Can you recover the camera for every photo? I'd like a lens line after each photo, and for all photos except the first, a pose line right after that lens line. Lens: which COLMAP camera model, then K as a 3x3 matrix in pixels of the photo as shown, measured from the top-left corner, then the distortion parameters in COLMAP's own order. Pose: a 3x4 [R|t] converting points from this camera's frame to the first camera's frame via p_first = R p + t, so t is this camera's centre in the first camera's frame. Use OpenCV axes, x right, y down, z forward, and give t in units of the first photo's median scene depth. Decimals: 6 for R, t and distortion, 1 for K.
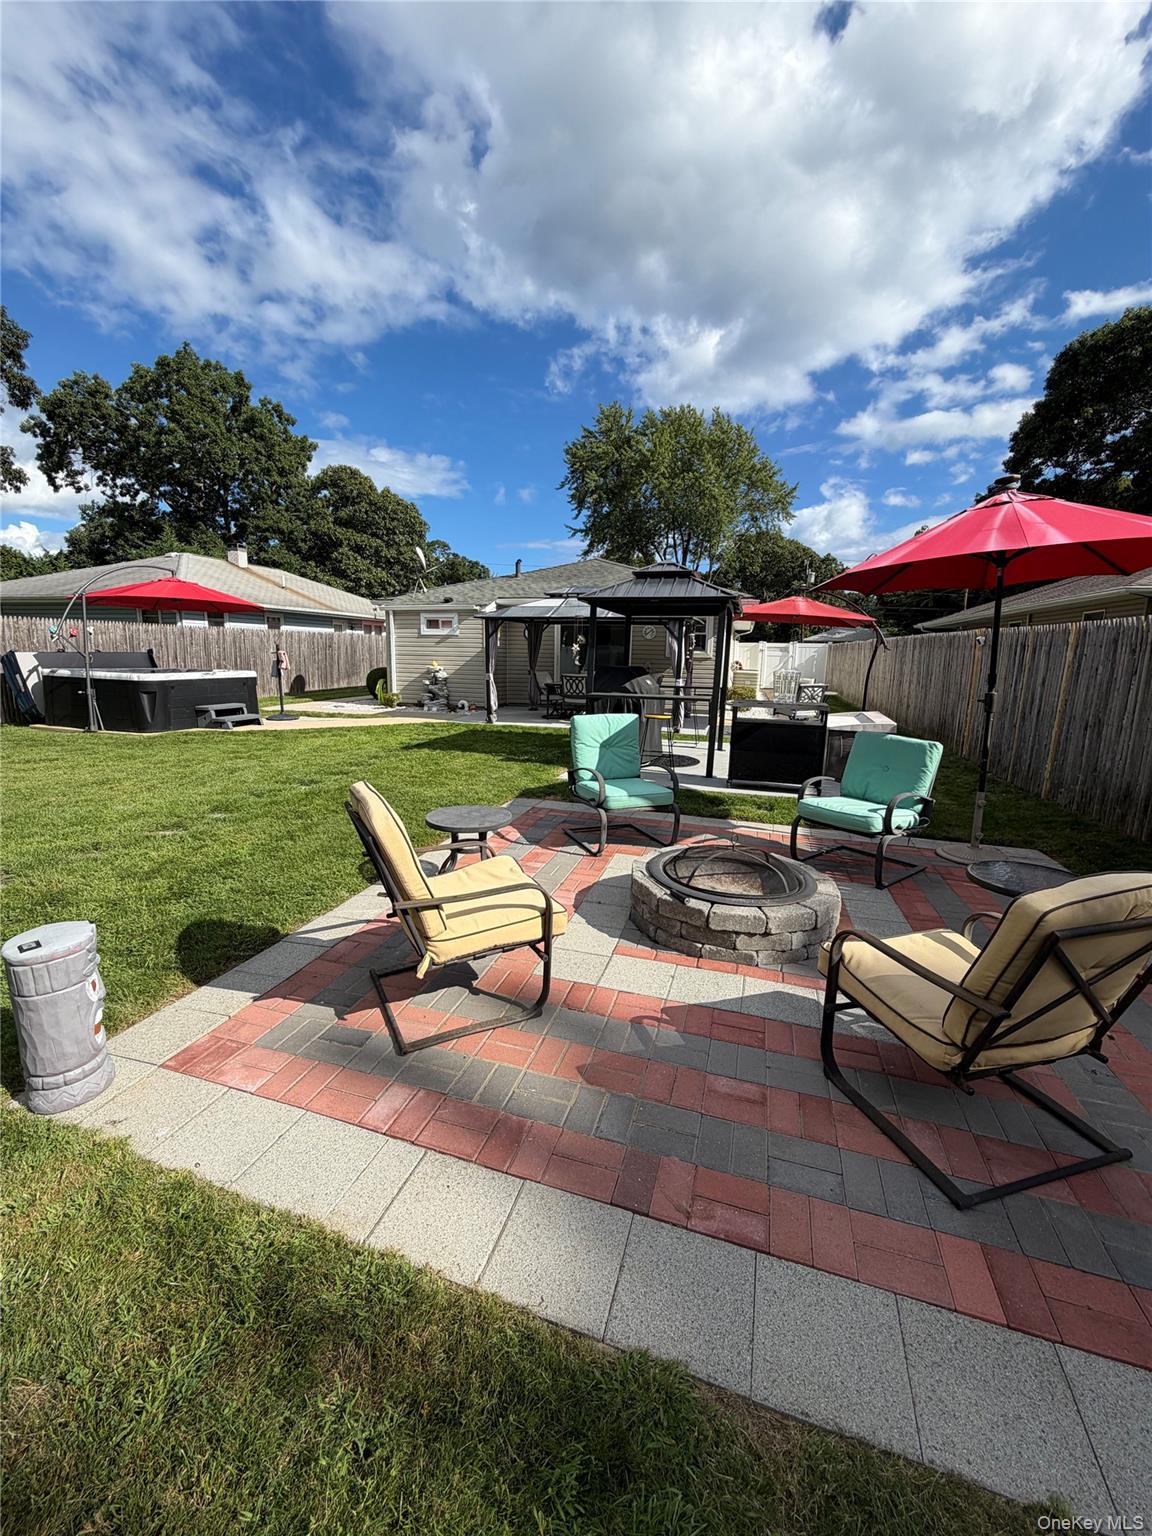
lens RADIAL K [[614.6, 0, 574.3], [0, 614.6, 761.9], [0, 0, 1]] dist [0.004292, 0.000204]
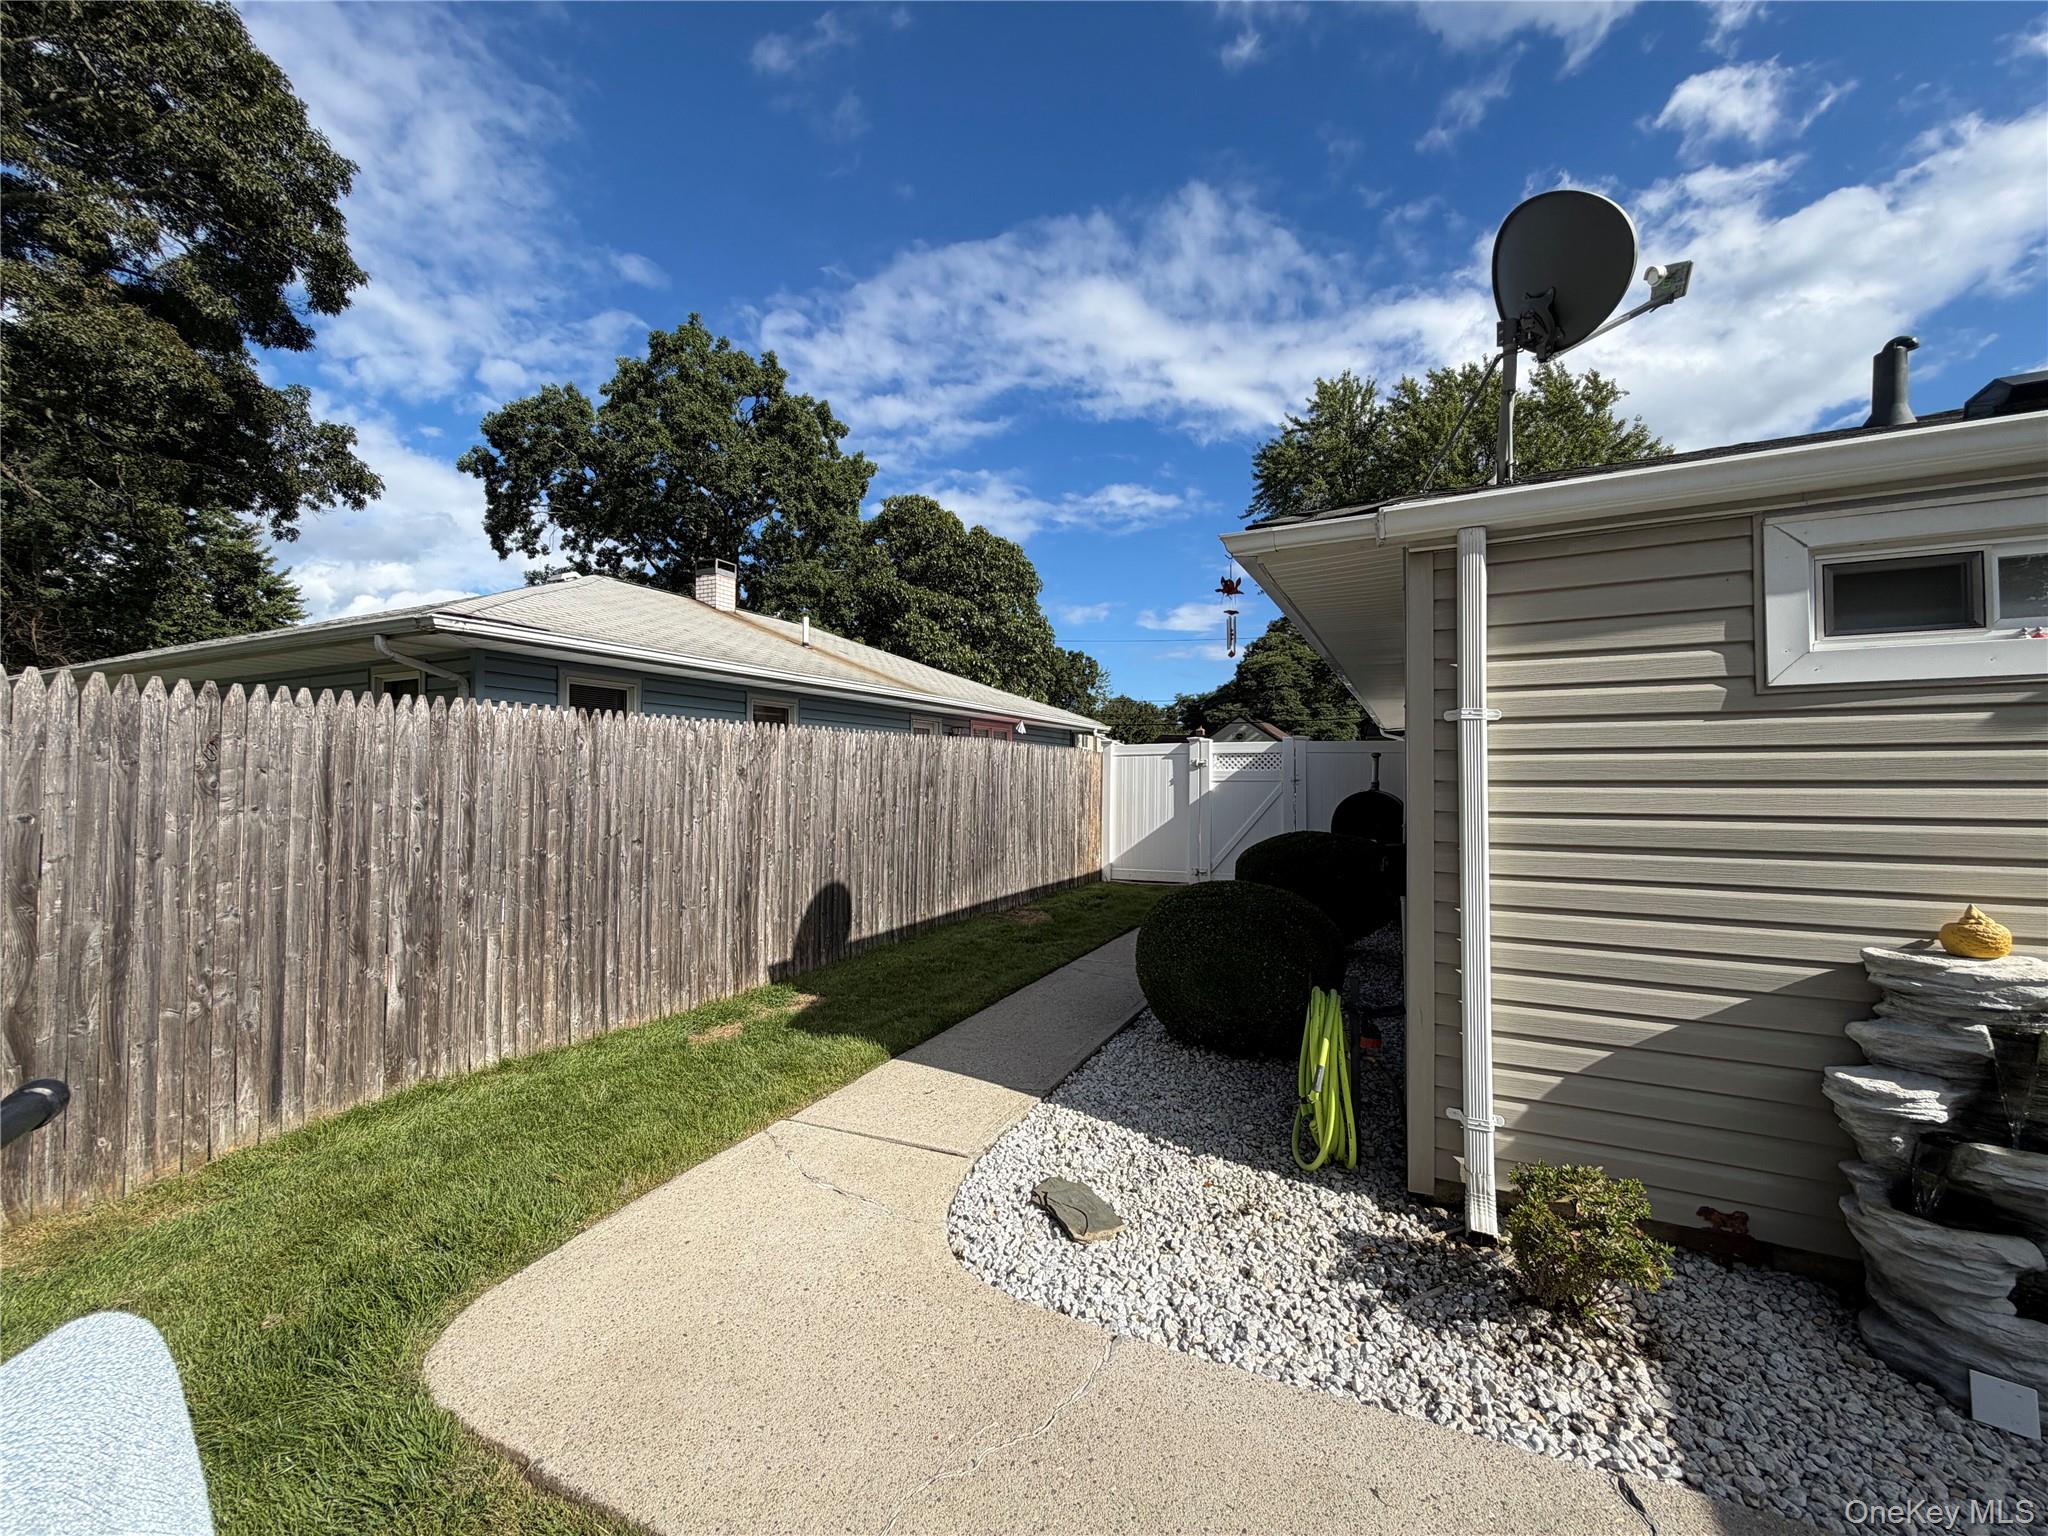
lens RADIAL K [[815.2, 0, 1019.0], [0, 815.2, 762.7], [0, 0, 1]] dist [-0.000792, -0.000036]
pose [[0.982407, -0.022792, -0.185356, -0.146899], [-0.014026, 0.980717, -0.194930, -0.063191], [0.186225, 0.194100, 0.963144, 0.326537]]
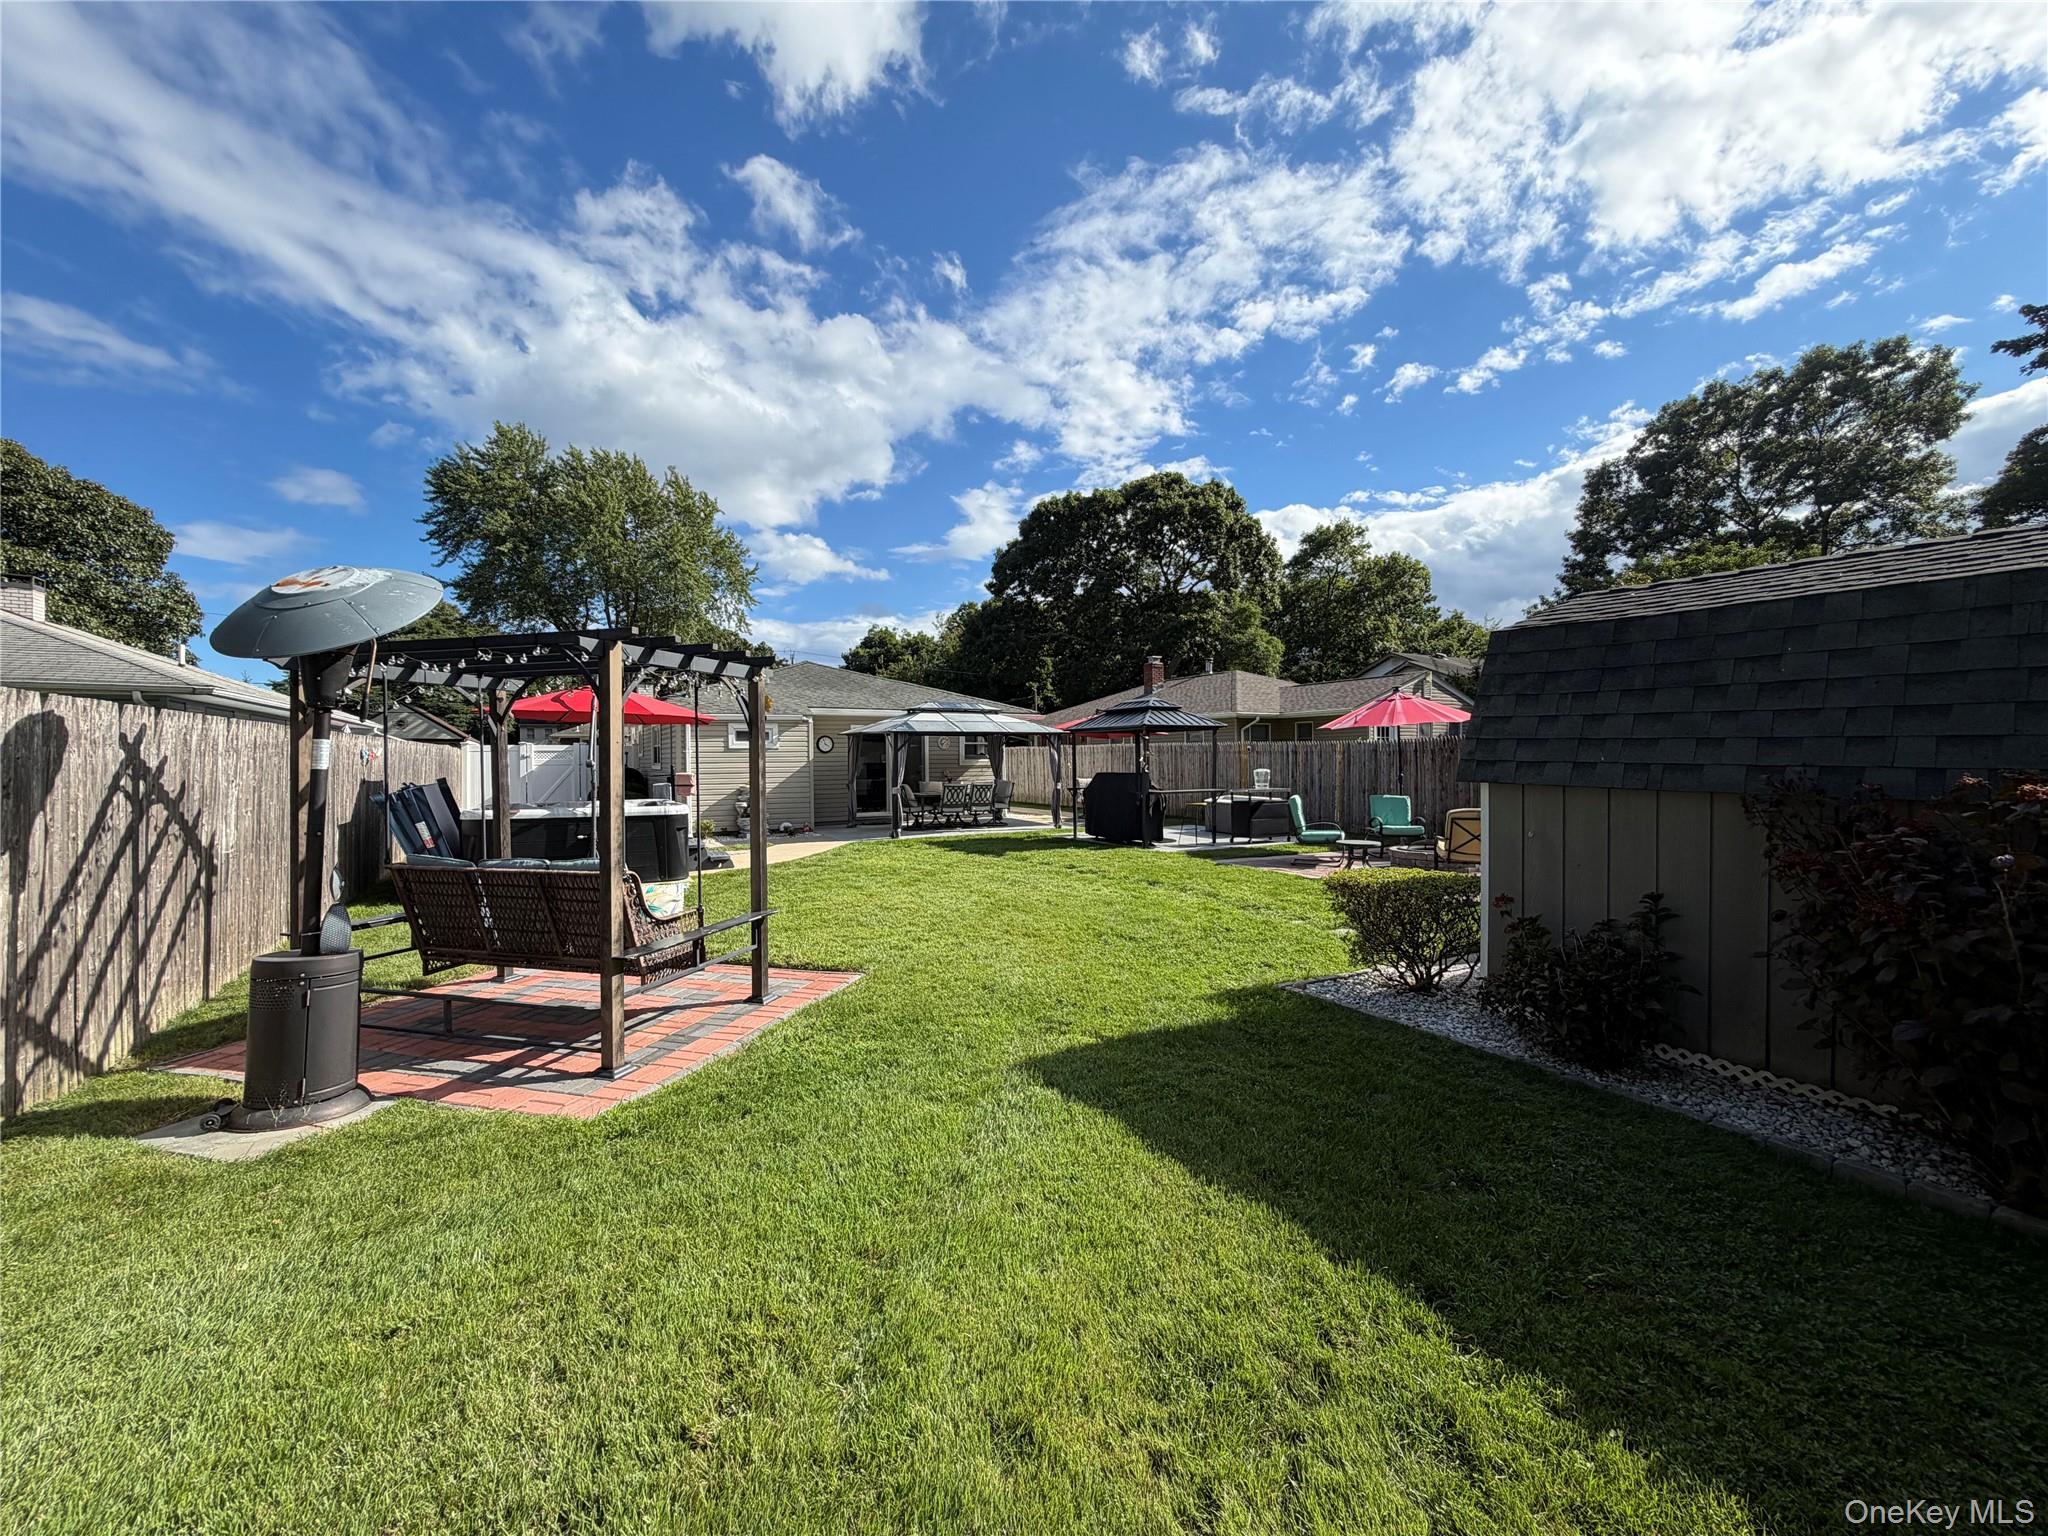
lens RADIAL K [[819.4, 0, 978.0], [0, 819.4, 718.2], [0, 0, 1]] dist [0.004292, 0.000204]
pose [[0.719811, 0.005126, 0.694151, -0.307902], [0.144418, 0.976987, -0.156971, -0.010945], [-0.678981, 0.213237, 0.702506, -0.001623]]
